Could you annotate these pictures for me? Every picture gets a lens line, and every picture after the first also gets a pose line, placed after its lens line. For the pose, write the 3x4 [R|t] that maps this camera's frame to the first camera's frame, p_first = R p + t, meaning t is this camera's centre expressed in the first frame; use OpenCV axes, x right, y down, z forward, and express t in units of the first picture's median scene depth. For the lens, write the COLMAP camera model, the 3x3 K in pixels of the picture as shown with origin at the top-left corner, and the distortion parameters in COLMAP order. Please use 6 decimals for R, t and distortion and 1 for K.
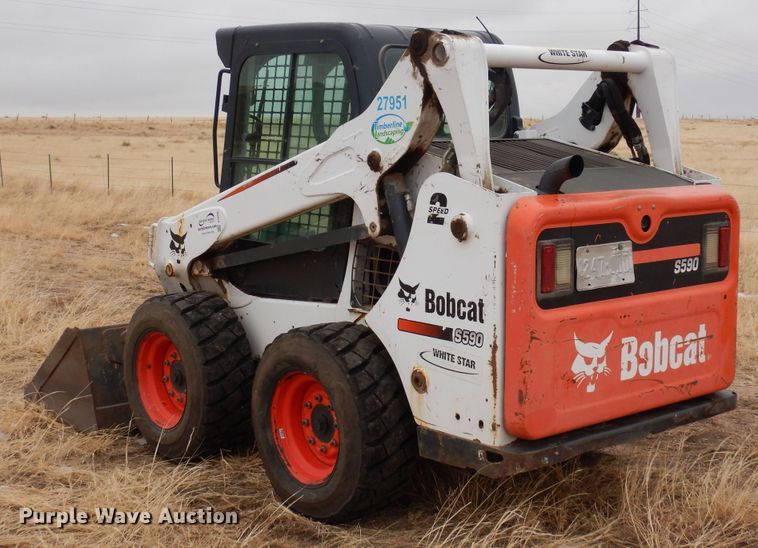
lens RADIAL K [[1199.9, 0, 379.0], [0, 1199.9, 274.0], [0, 0, 1]] dist [0.013905, 0.042576]
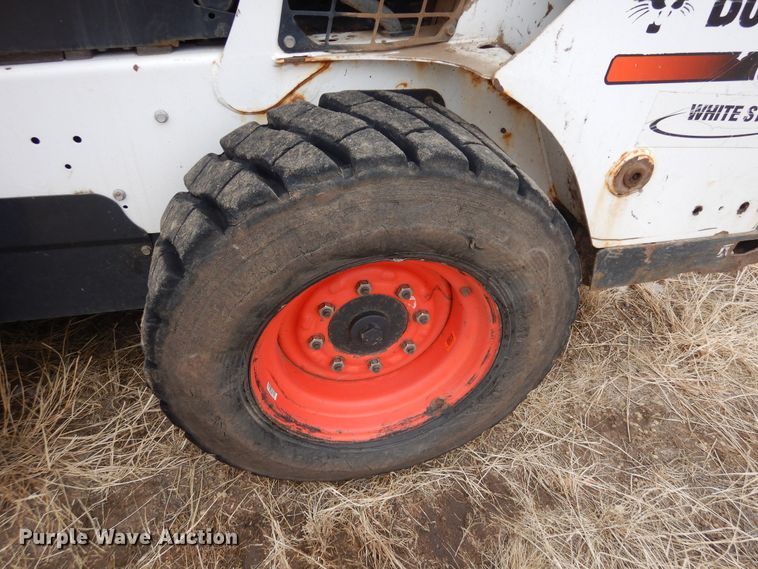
lens RADIAL K [[538.3, 0, 379.0], [0, 538.3, 284.5], [0, 0, 1]] dist [0.011837, 0.004725]
pose [[0.449986, -0.539954, 0.711310, -0.206211], [0.062484, 0.813593, 0.578067, -0.013446], [-0.890847, -0.215676, 0.399844, 1.002465]]
